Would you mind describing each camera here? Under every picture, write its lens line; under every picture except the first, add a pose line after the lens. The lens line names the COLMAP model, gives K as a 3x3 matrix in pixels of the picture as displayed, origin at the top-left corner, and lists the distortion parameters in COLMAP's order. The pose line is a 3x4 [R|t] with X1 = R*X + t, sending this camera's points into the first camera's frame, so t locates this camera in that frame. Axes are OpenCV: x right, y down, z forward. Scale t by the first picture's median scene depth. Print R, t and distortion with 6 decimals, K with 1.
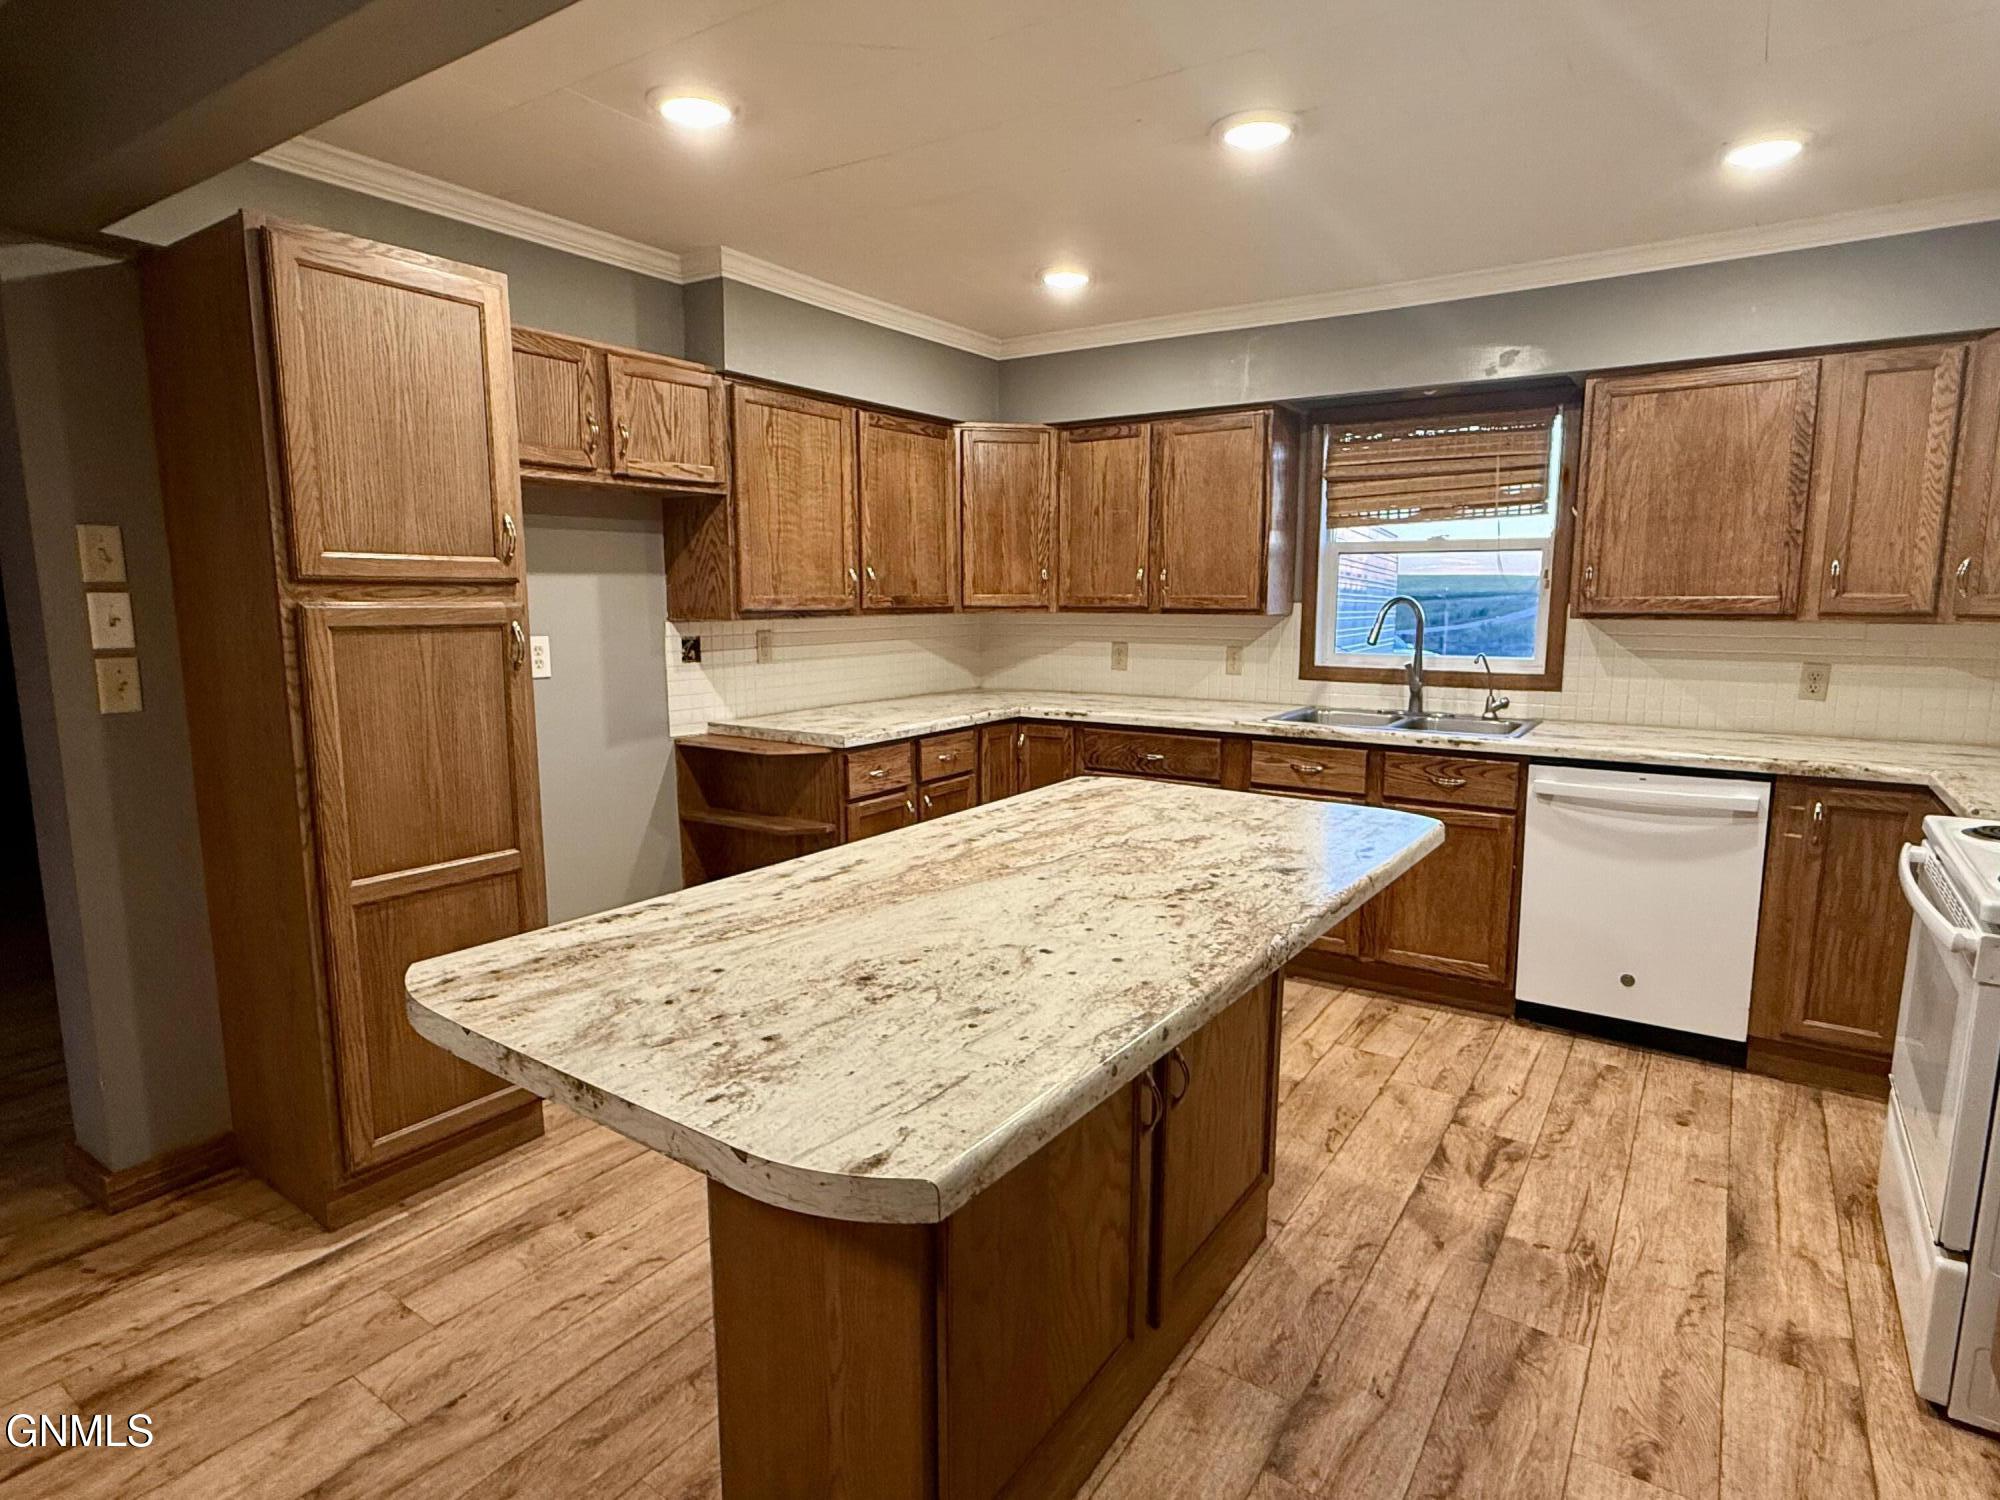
lens RADIAL K [[1076.8, 0, 992.4], [0, 1076.8, 750.0], [0, 0, 1]] dist [-0.001660, 0.001138]
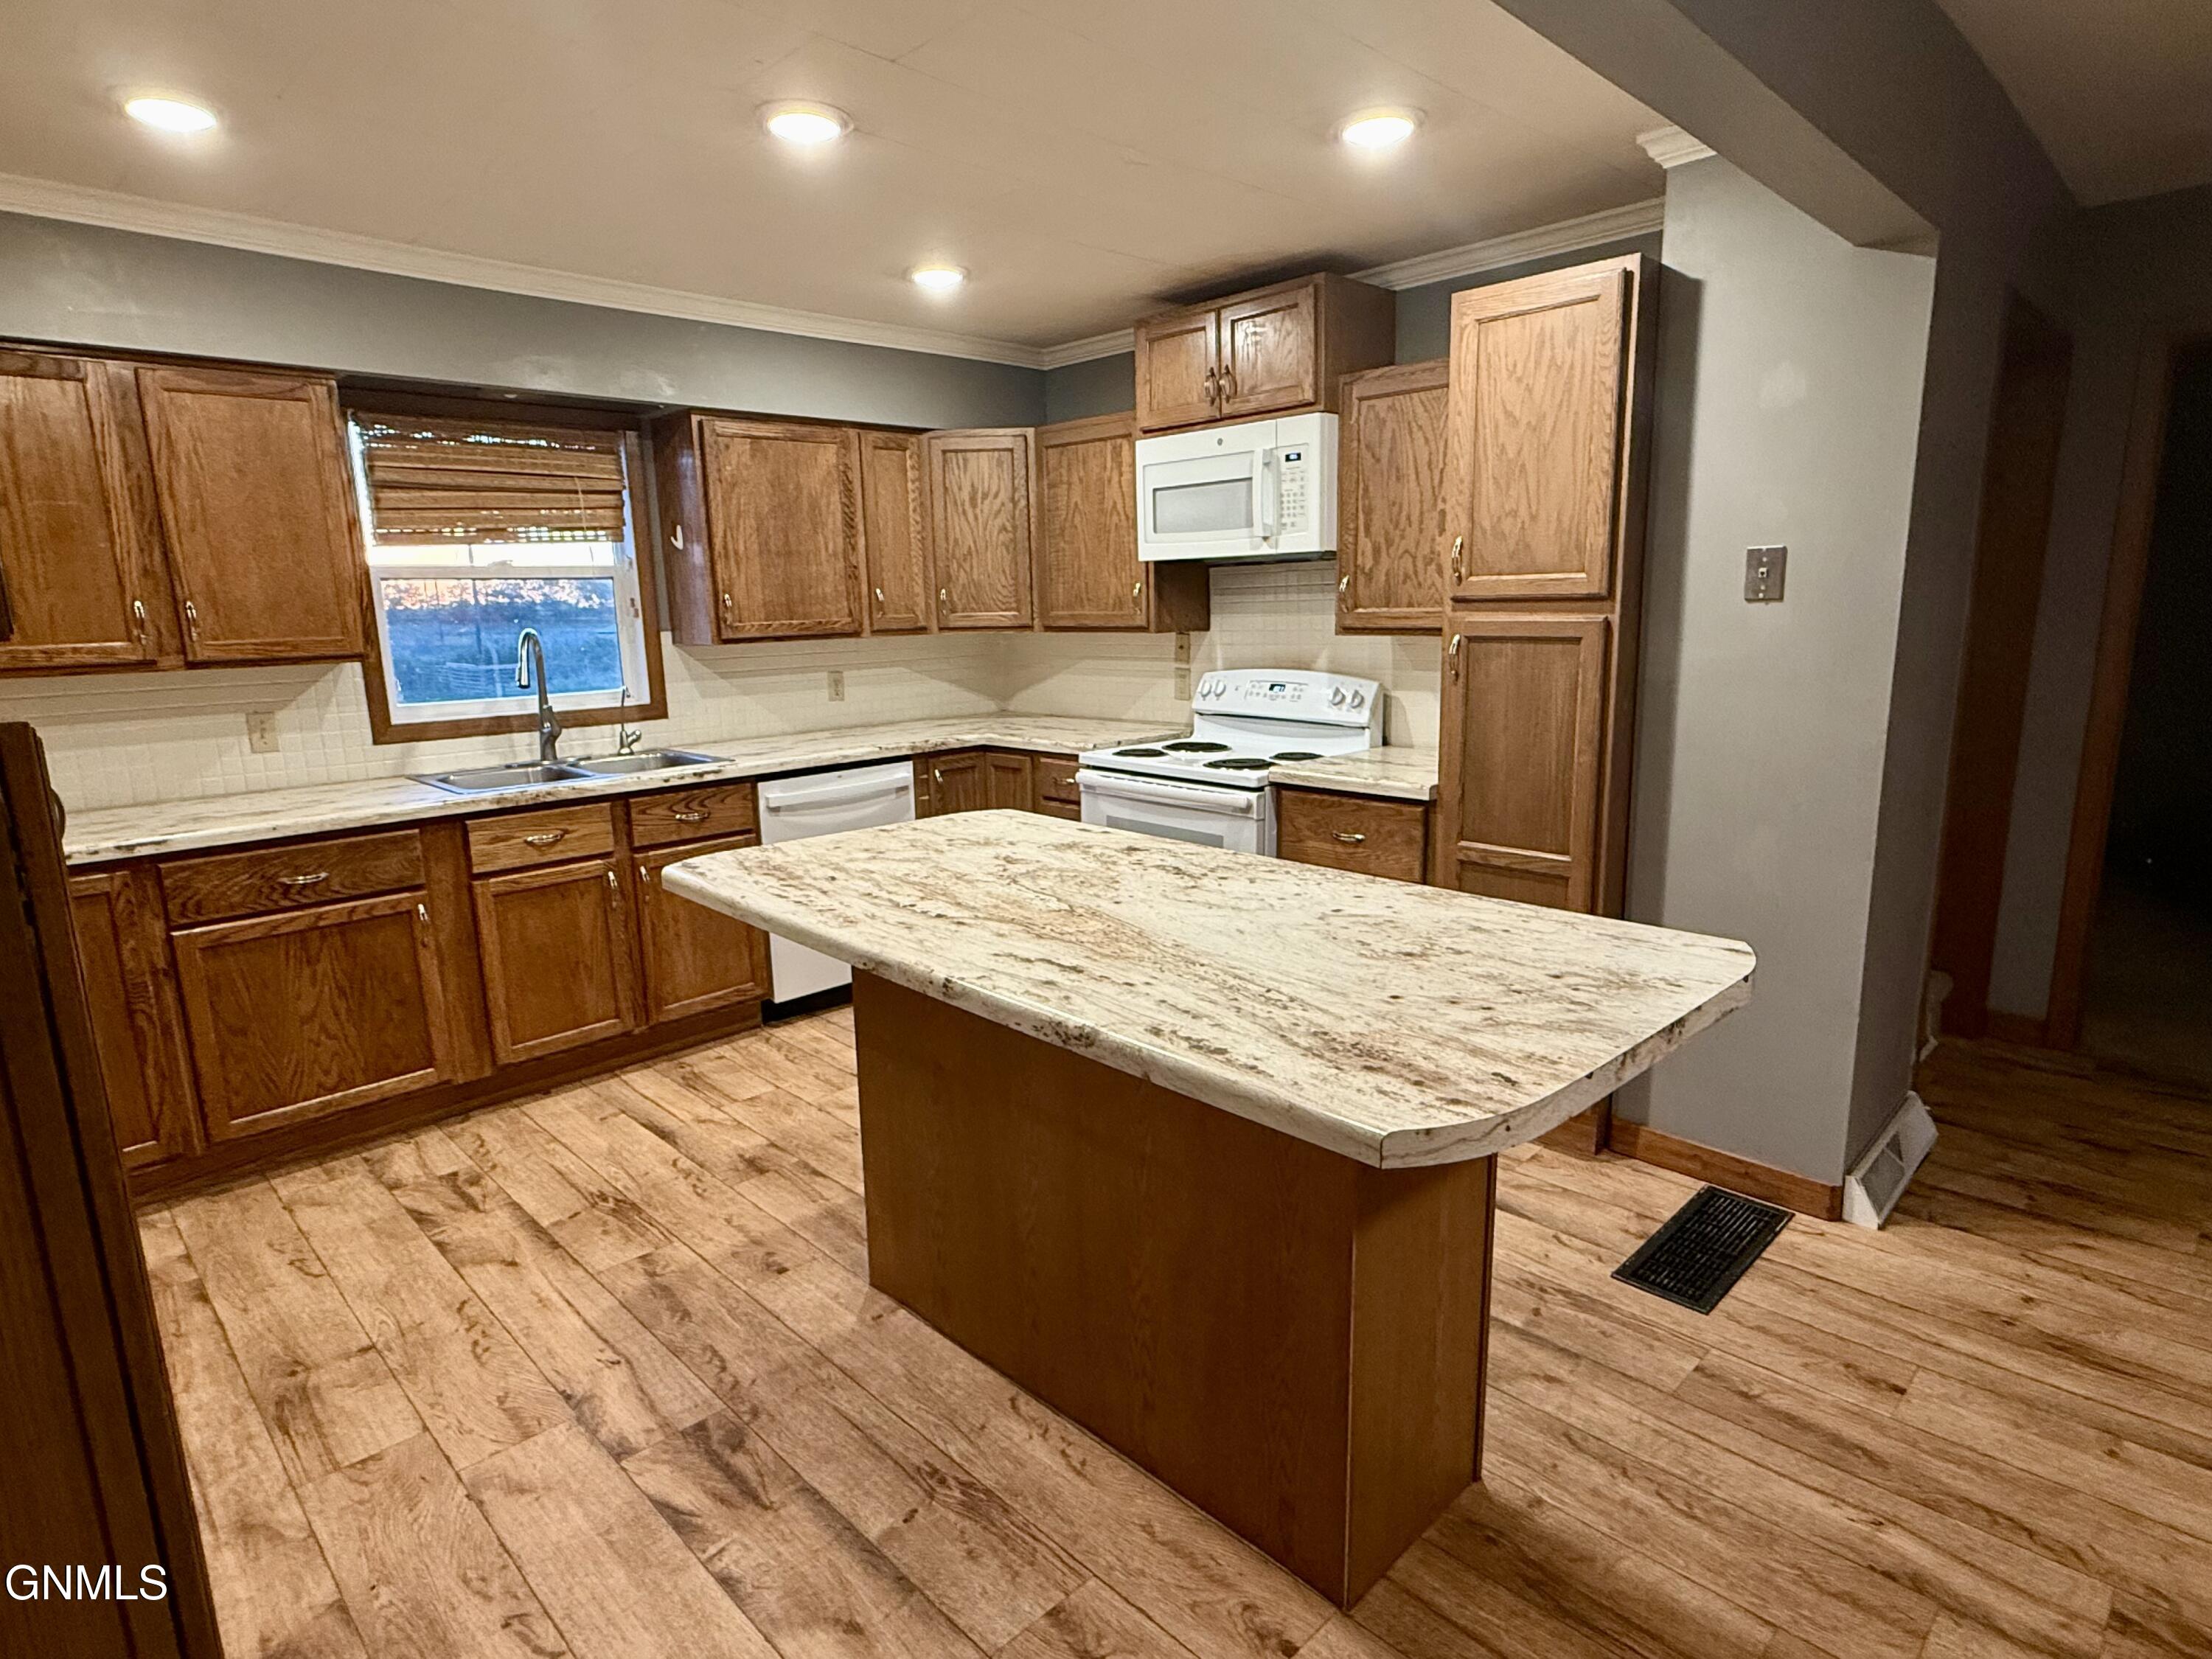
lens RADIAL K [[1190.9, 0, 1097.6], [0, 1190.9, 829.5], [0, 0, 1]] dist [-0.001660, 0.001138]
pose [[0.193654, -0.190566, 0.962384, -0.607890], [0.168414, 0.972849, 0.158749, -0.076131], [-0.966507, 0.131336, 0.220490, 0.454799]]
